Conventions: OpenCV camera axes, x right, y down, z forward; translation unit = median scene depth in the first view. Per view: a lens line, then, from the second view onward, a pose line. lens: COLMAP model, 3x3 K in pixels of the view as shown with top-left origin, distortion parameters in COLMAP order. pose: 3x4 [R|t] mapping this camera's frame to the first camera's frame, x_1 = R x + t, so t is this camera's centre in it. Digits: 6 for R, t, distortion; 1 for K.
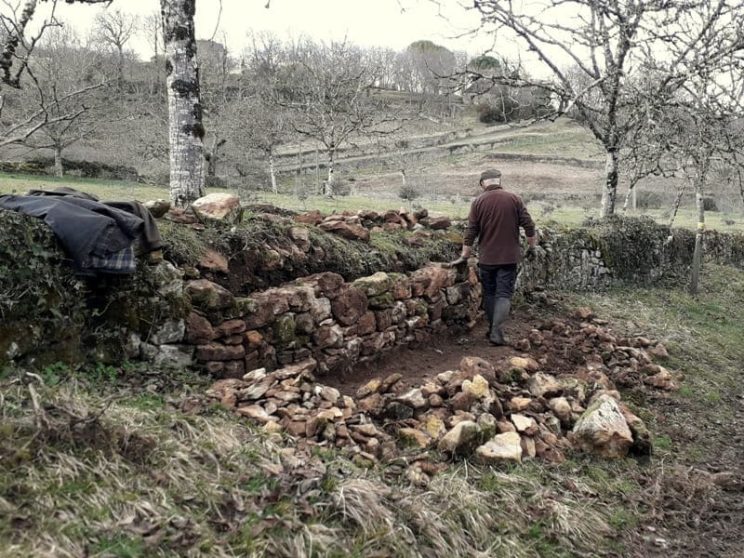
lens RADIAL K [[892.9, 0, 372.0], [0, 892.9, 279.0], [0, 0, 1]] dist [0.092423, -0.007721]
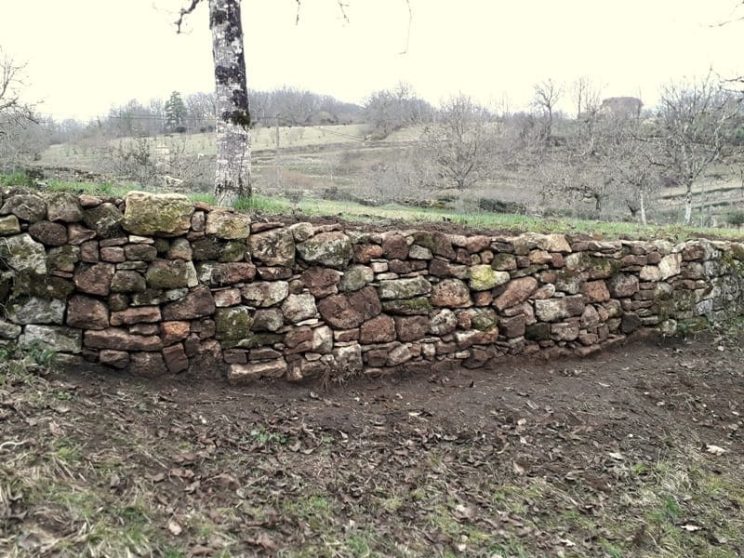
lens RADIAL K [[740.8, 0, 372.0], [0, 740.8, 279.0], [0, 0, 1]] dist [0.119815, -0.007117]
pose [[0.869464, 0.049274, -0.491533, 0.341999], [-0.064595, 0.997810, -0.014236, 0.011358], [0.489755, 0.044128, 0.870743, 0.375661]]
